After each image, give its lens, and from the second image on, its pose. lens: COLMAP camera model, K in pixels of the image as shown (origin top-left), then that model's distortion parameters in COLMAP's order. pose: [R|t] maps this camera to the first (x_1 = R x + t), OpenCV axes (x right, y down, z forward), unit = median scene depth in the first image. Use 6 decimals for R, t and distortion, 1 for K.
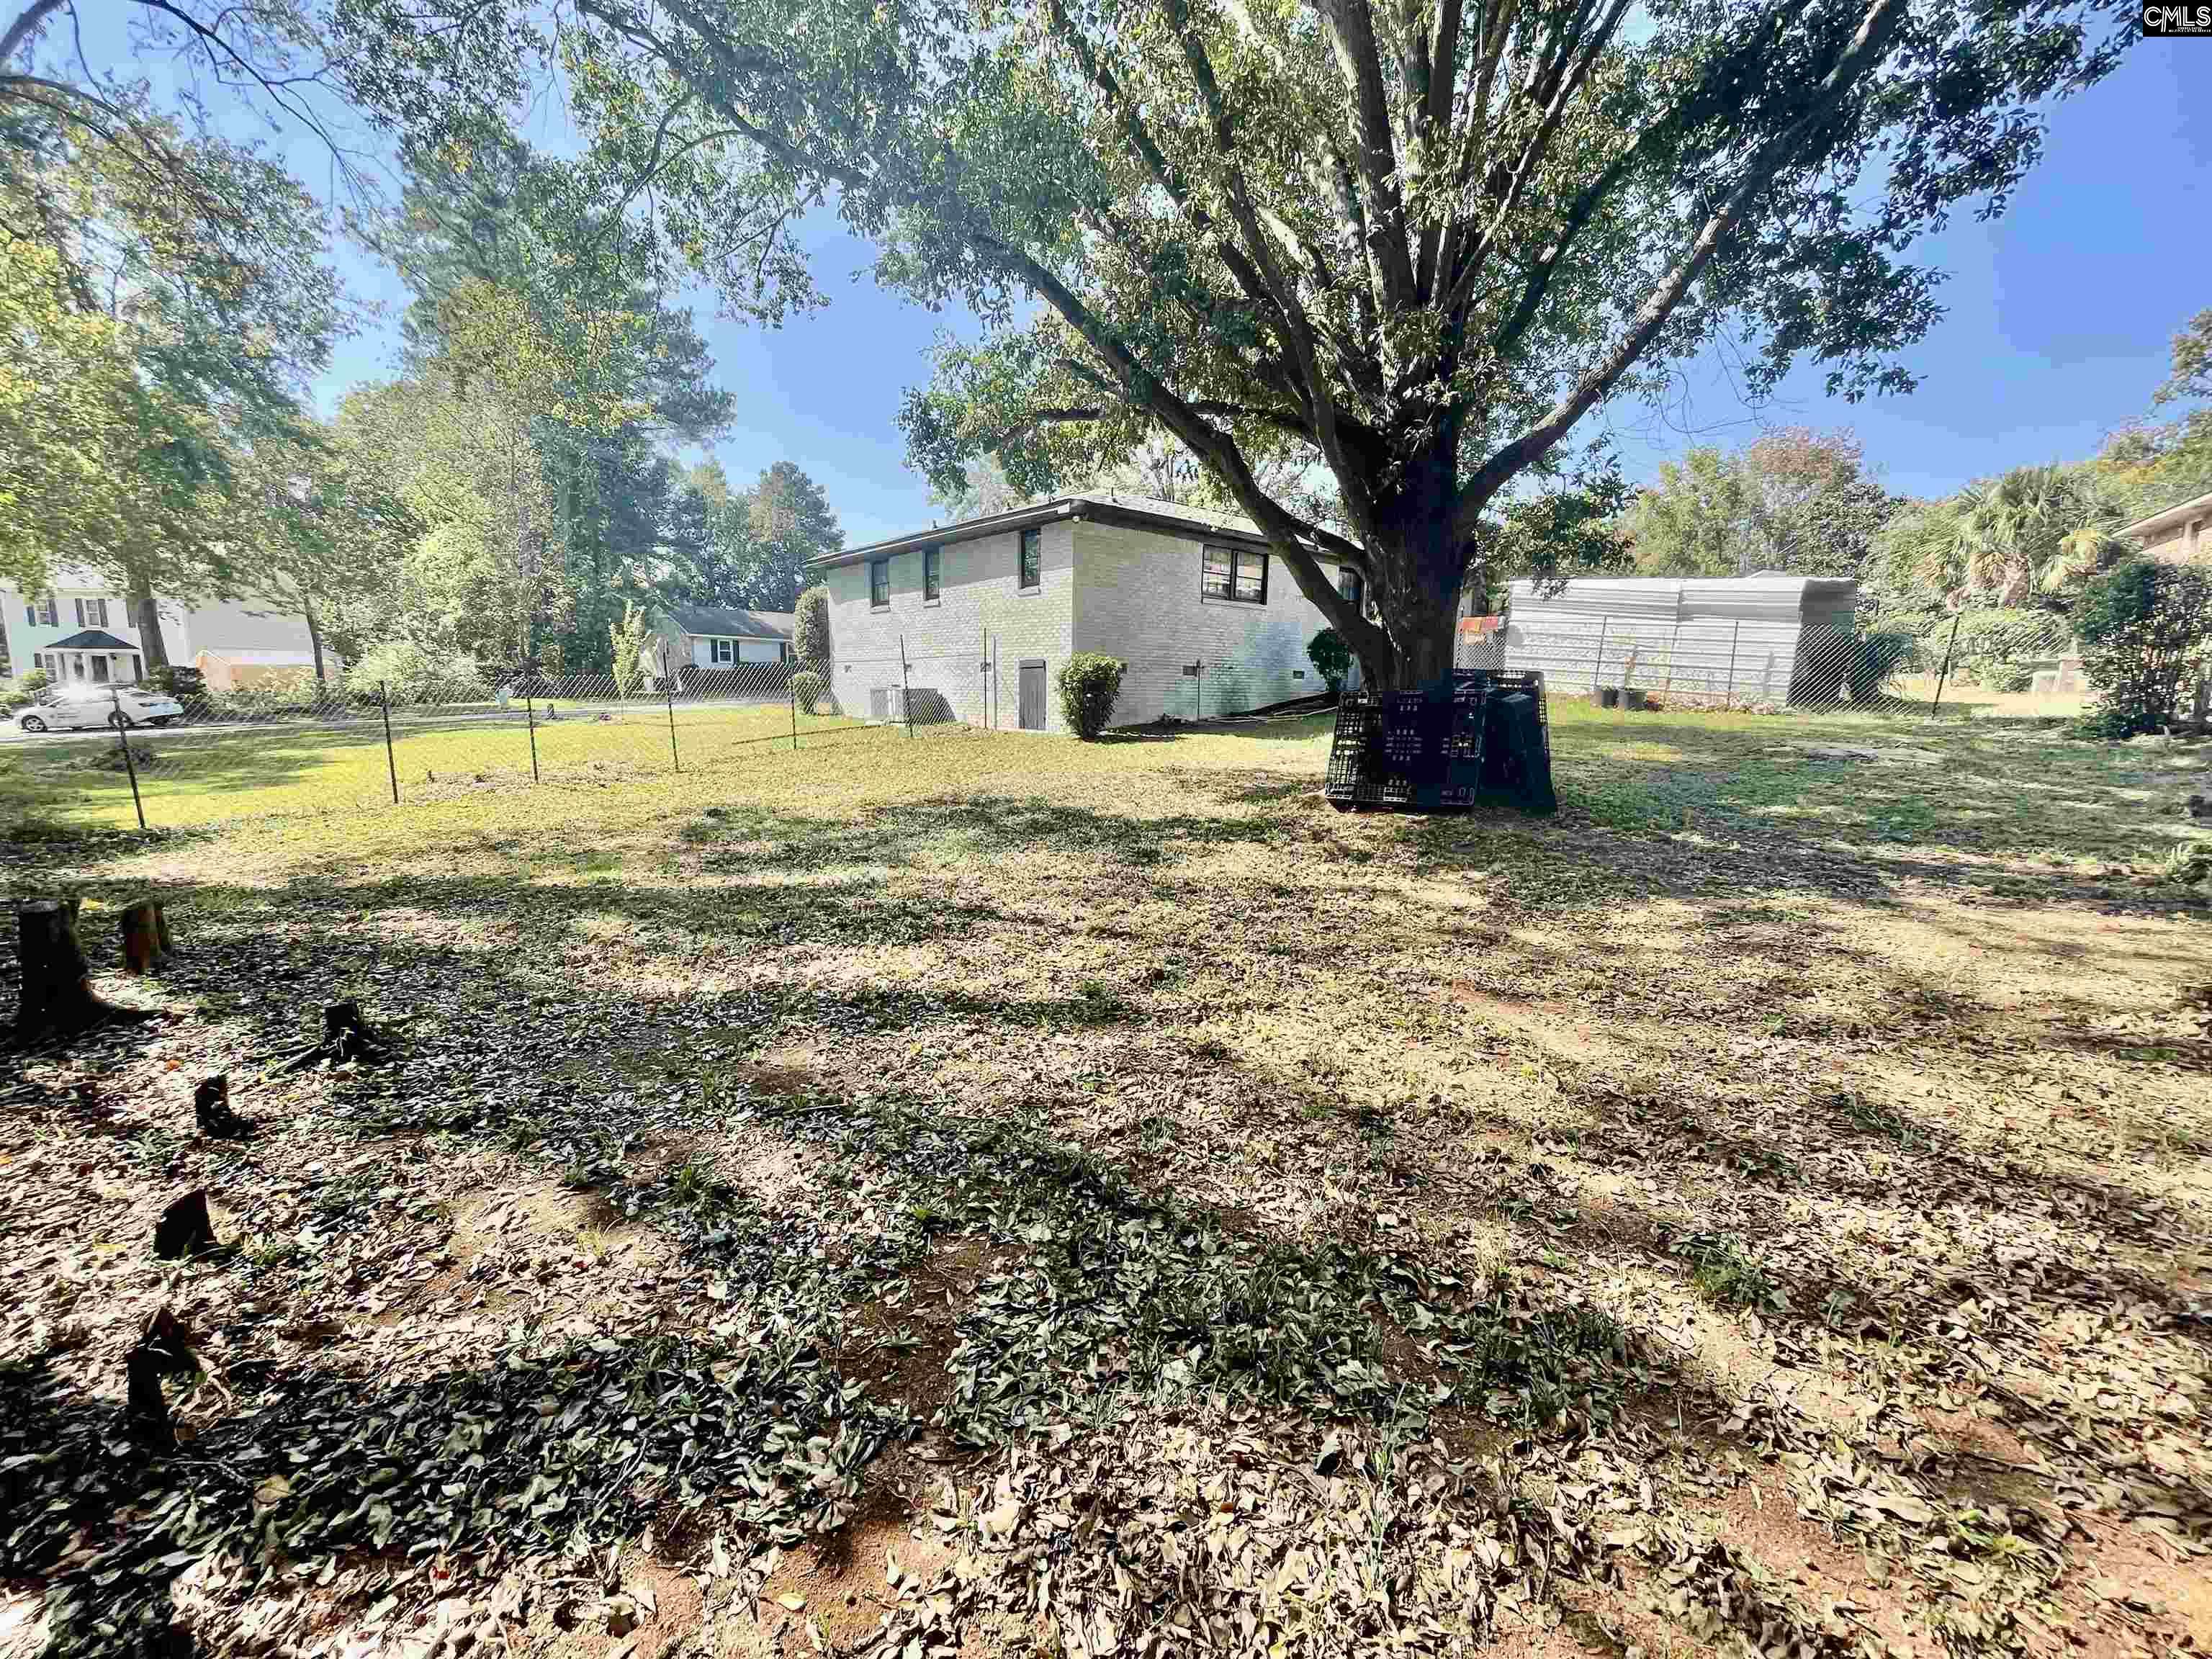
lens RADIAL K [[894.6, 0, 1108.3], [0, 894.6, 819.3], [0, 0, 1]] dist [-0.002568, 0.000338]
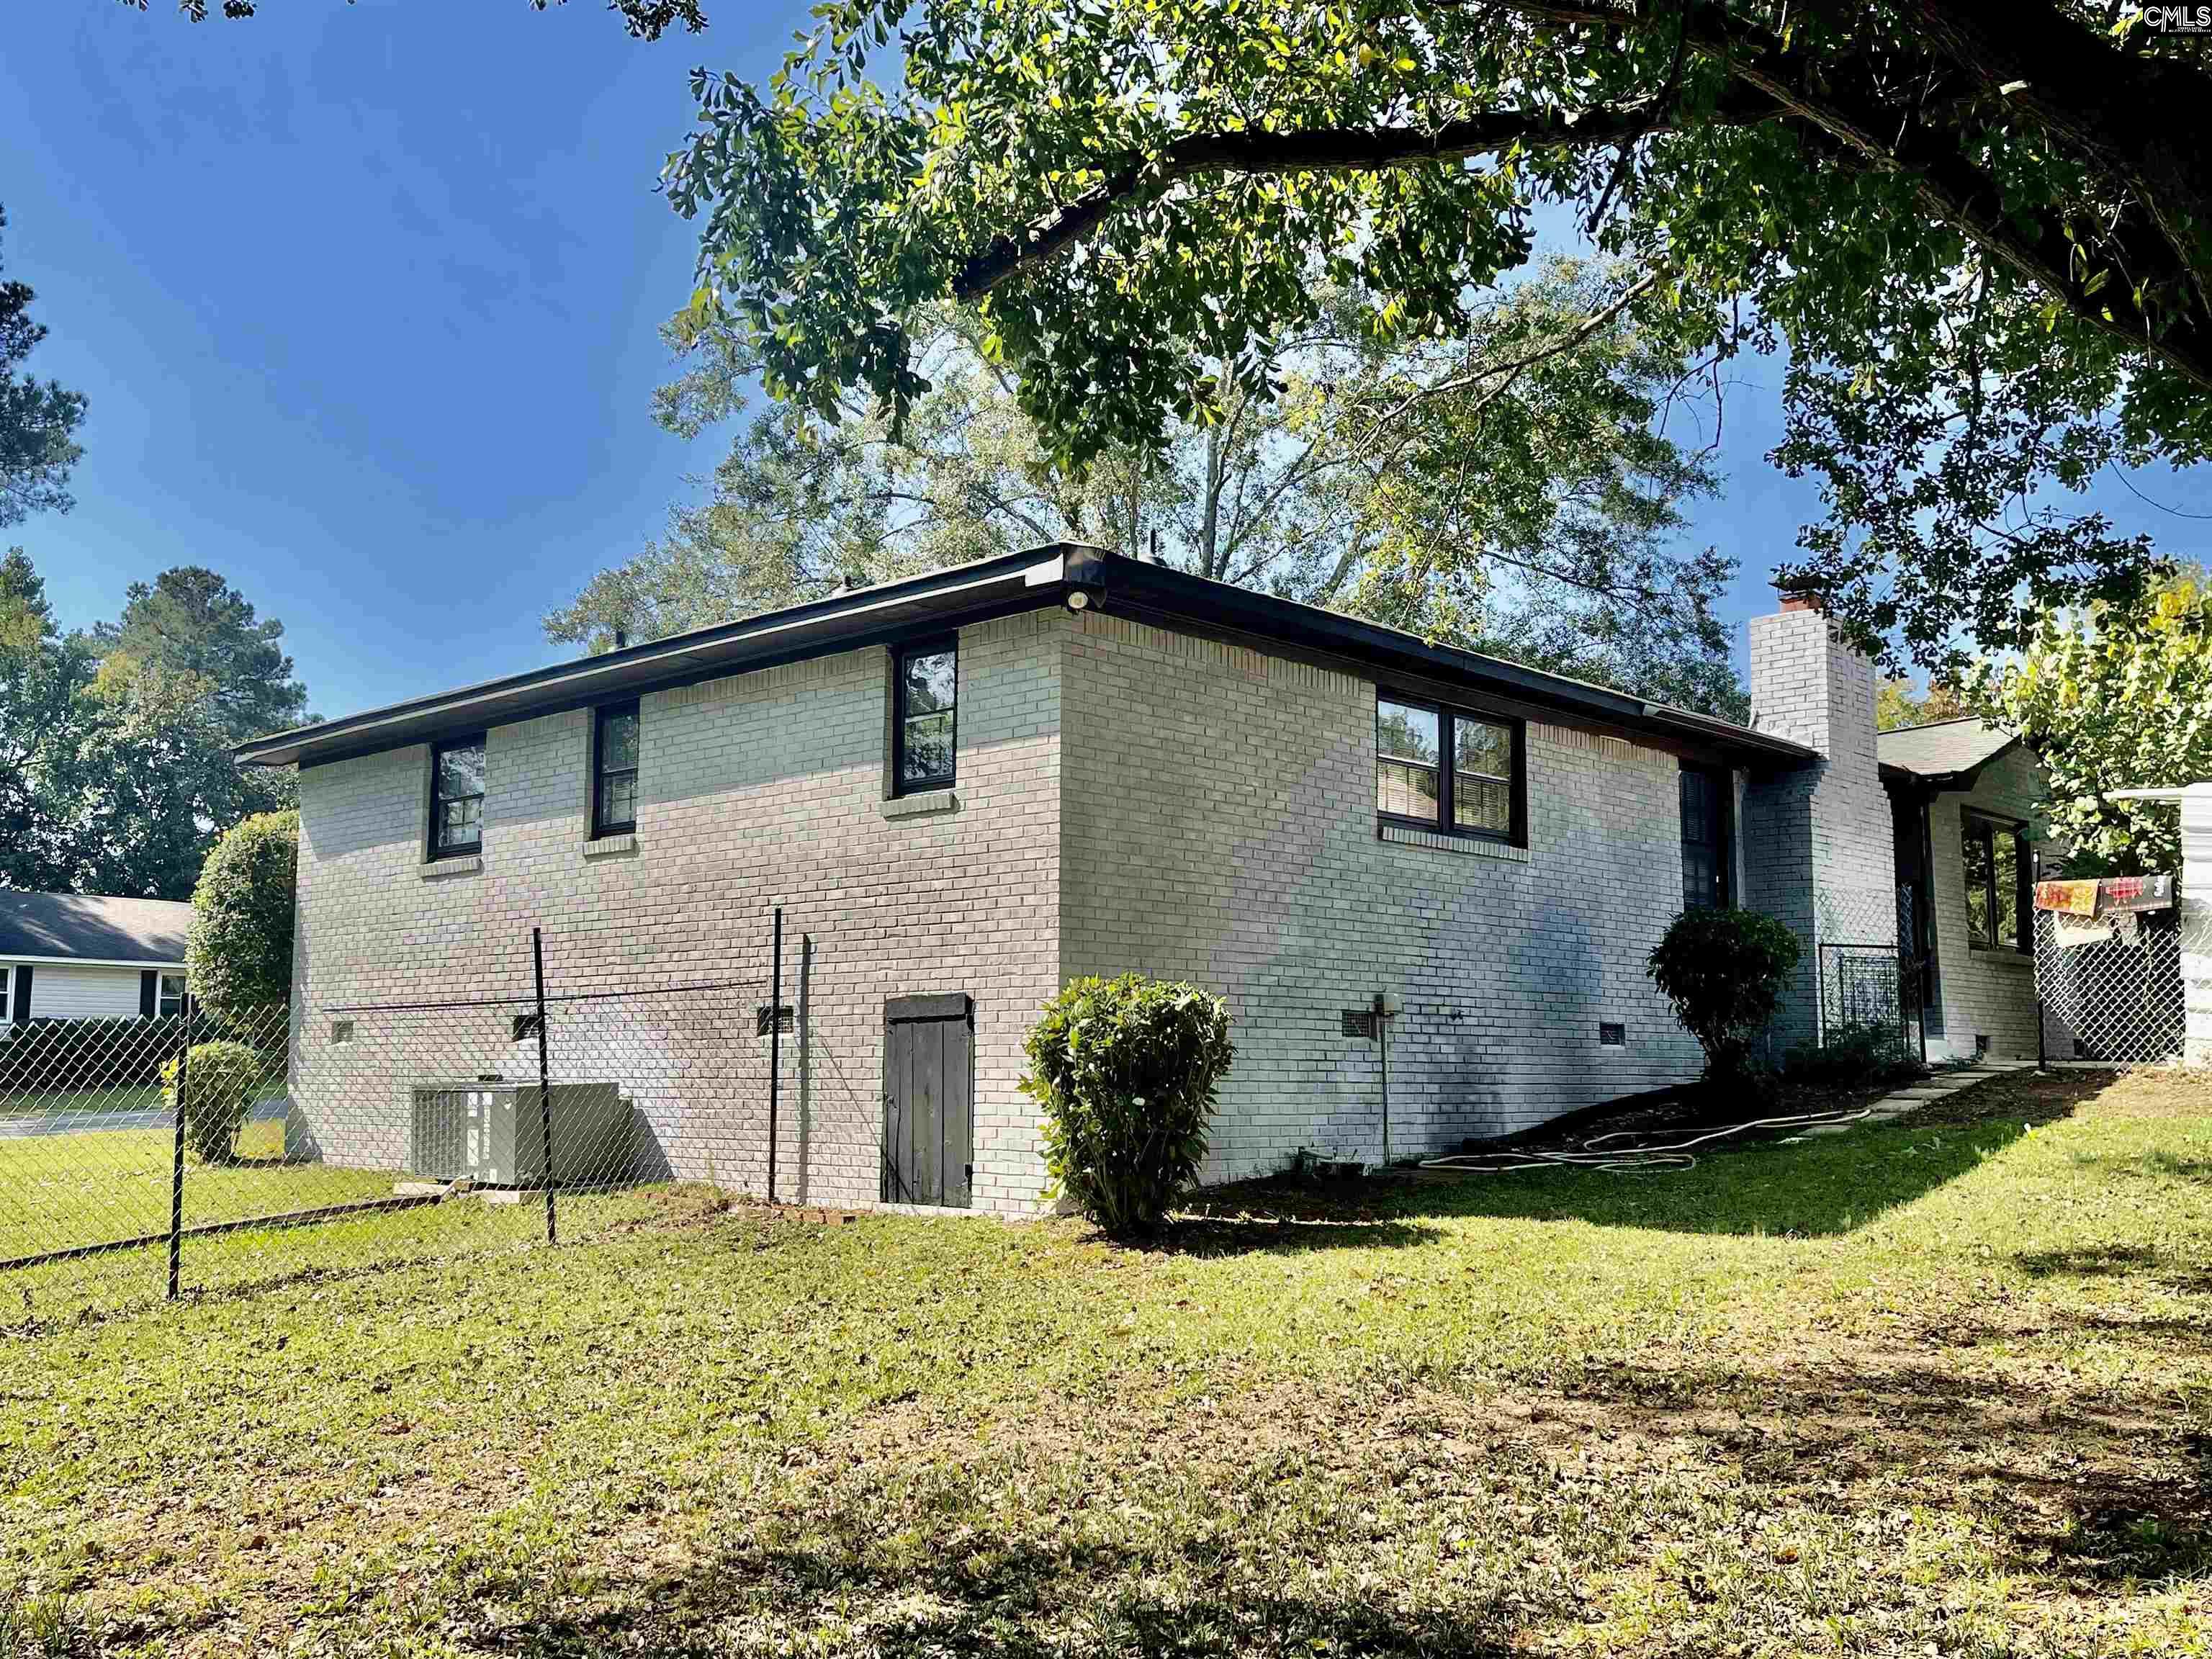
lens RADIAL K [[1971.7, 0, 1102.6], [0, 1971.7, 827.7], [0, 0, 1]] dist [0.048566, -0.006283]
pose [[0.994592, 0.000582, 0.103854, -0.090645], [0.026729, 0.964865, -0.261384, -0.039188], [-0.100357, 0.262747, 0.959632, 0.235143]]
